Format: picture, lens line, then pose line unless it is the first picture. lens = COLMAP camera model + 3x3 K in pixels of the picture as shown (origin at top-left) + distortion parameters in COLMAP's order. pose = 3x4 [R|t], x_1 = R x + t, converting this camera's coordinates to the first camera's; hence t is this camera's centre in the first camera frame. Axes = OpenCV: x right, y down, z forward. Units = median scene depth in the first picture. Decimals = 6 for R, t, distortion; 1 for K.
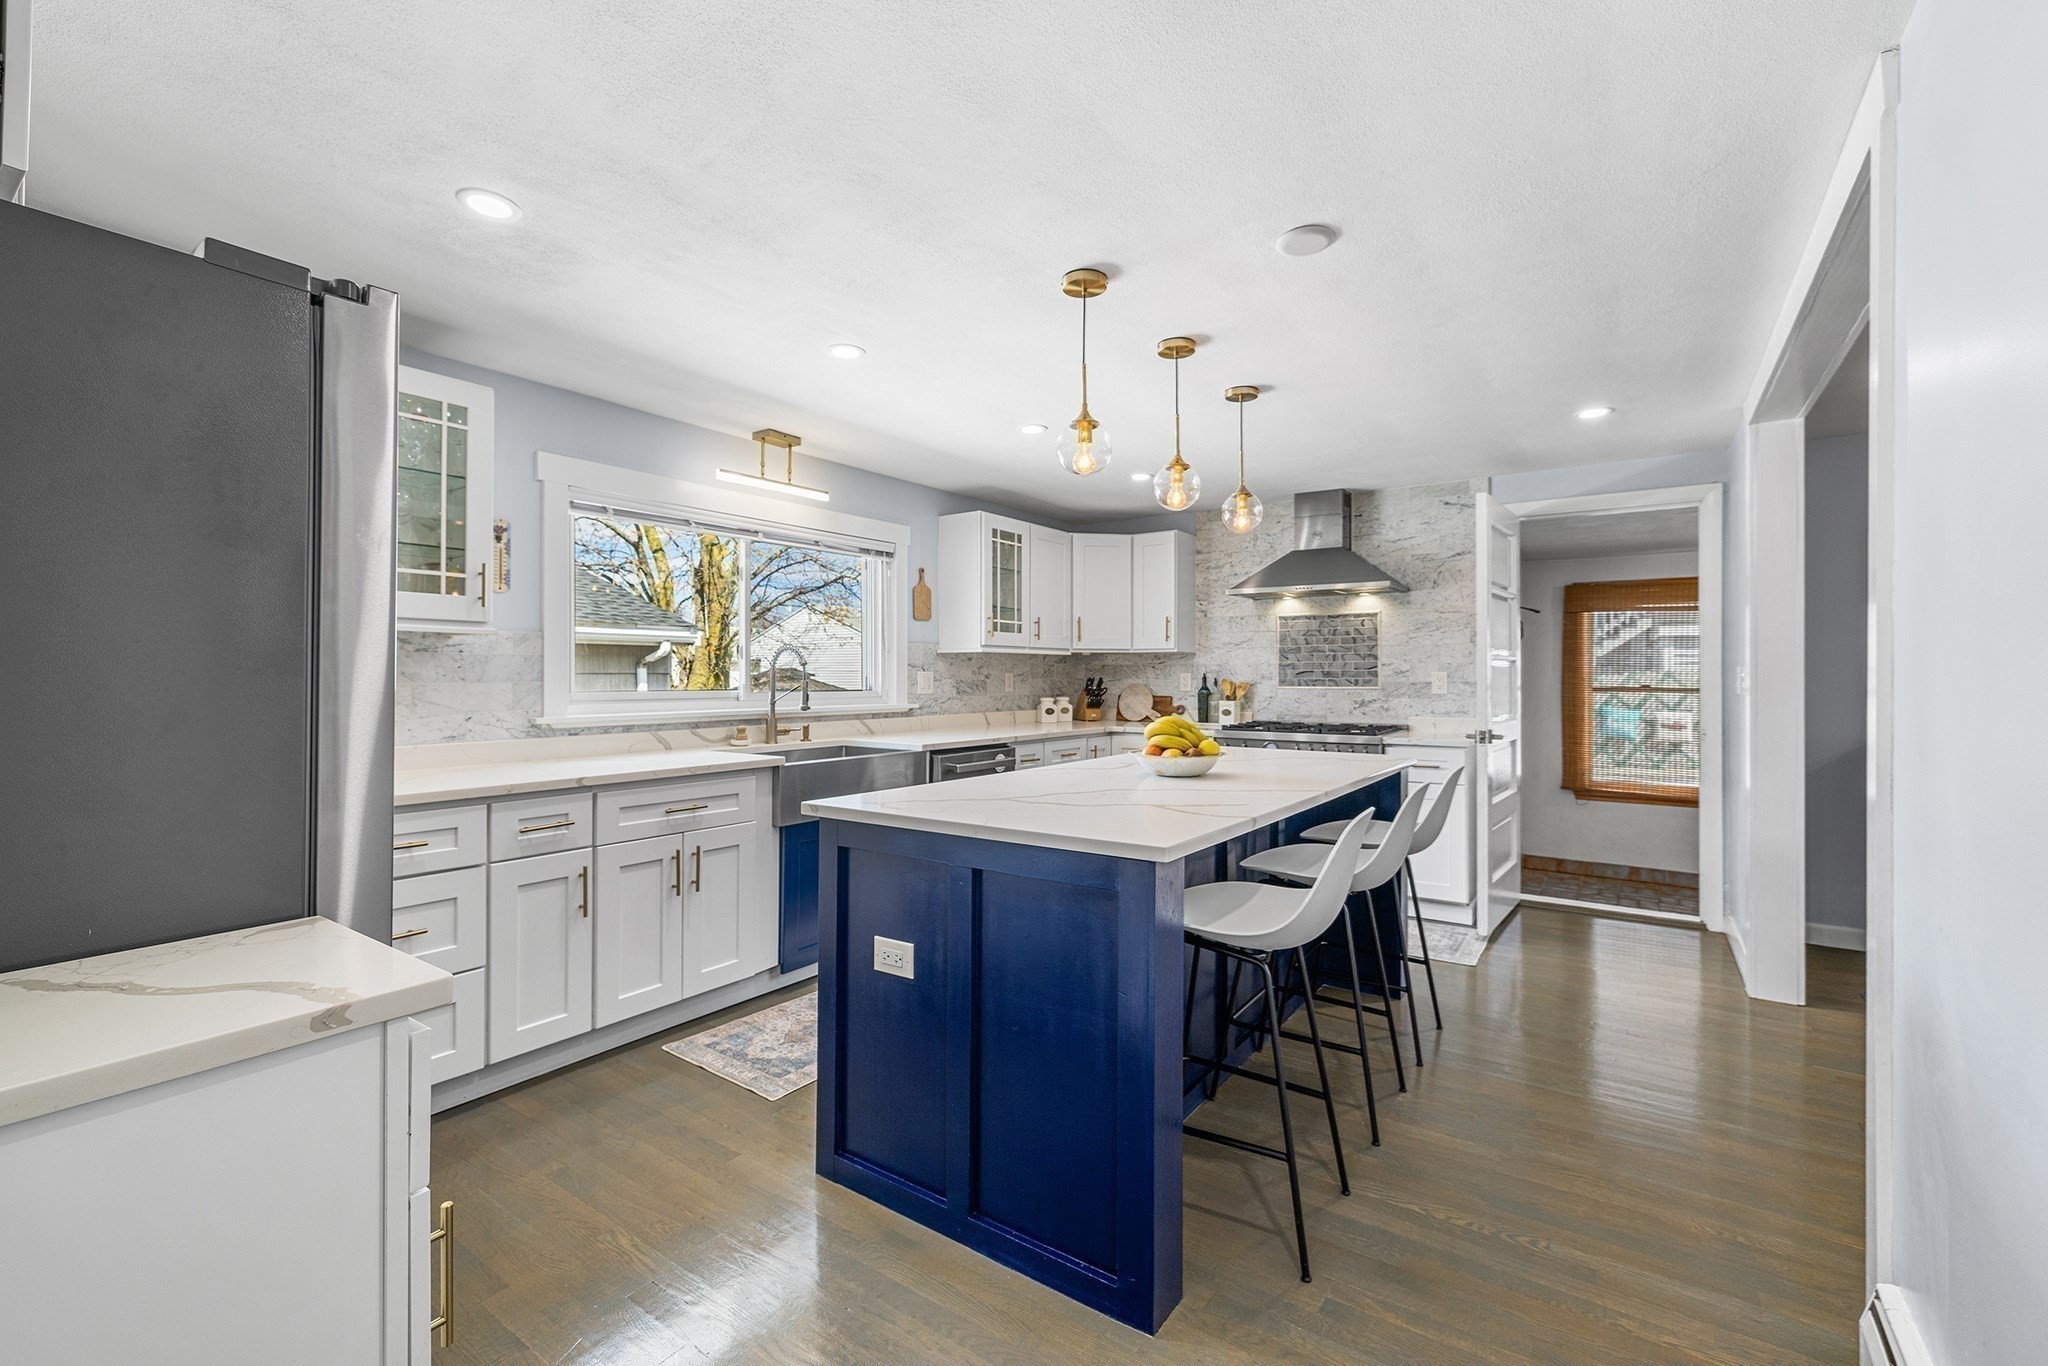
lens RADIAL K [[883.8, 0, 1022.4], [0, 883.8, 675.5], [0, 0, 1]] dist [0.004080, -0.000513]
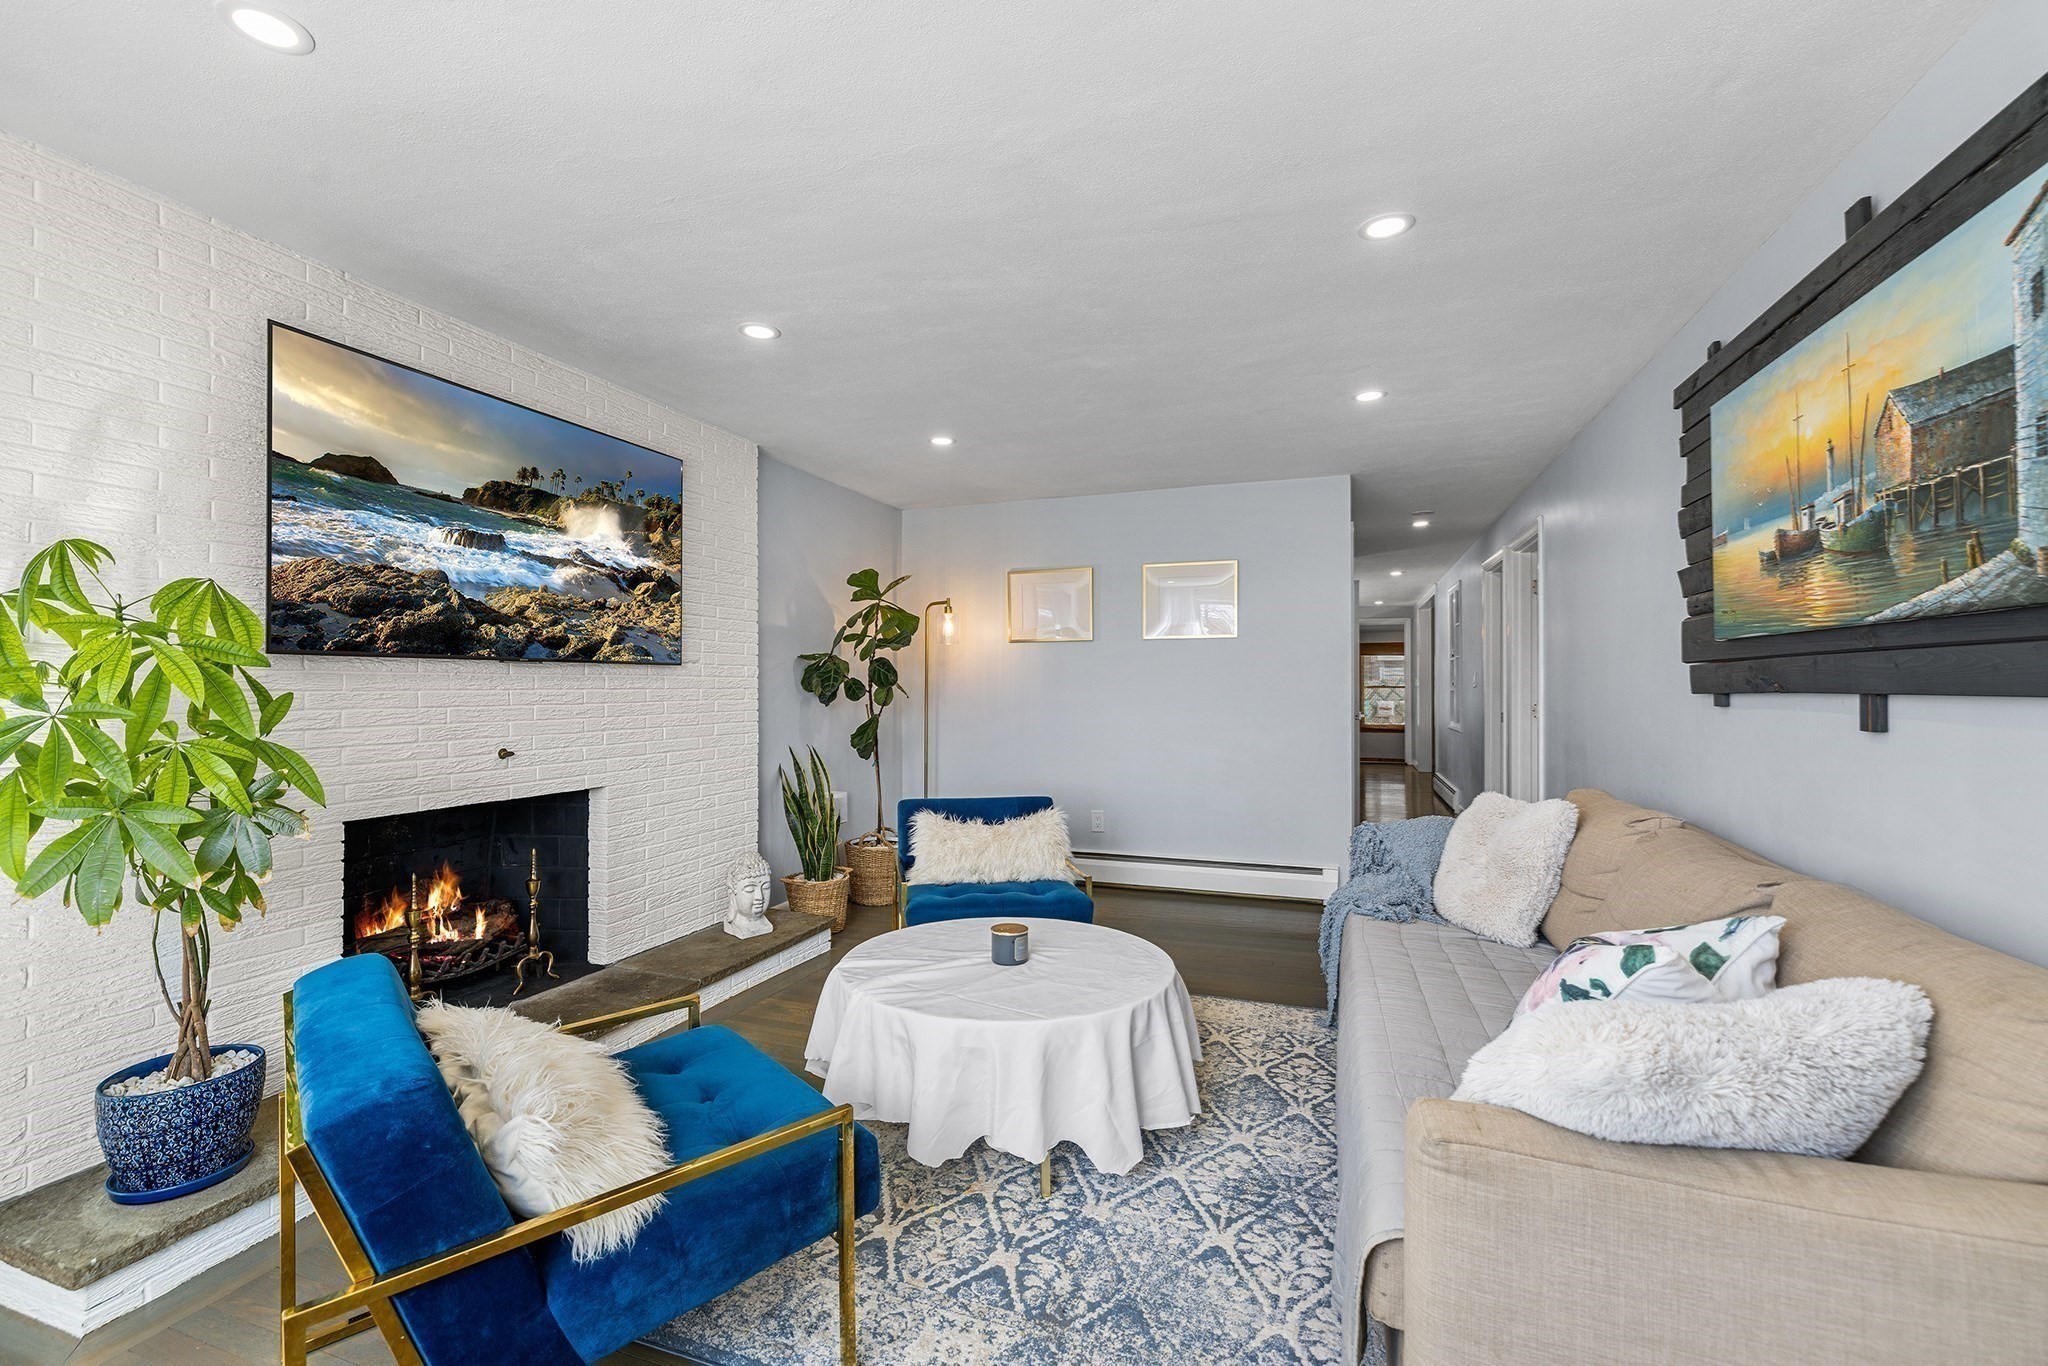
lens RADIAL K [[883.8, 0, 1024.2], [0, 883.8, 685.1], [0, 0, 1]] dist [0.004080, -0.000513]
pose [[0.963079, -0.000211, 0.269218, -0.542448], [0.000801, 0.999998, -0.002080, 0.010314], [-0.269217, 0.002218, 0.963077, -0.644668]]
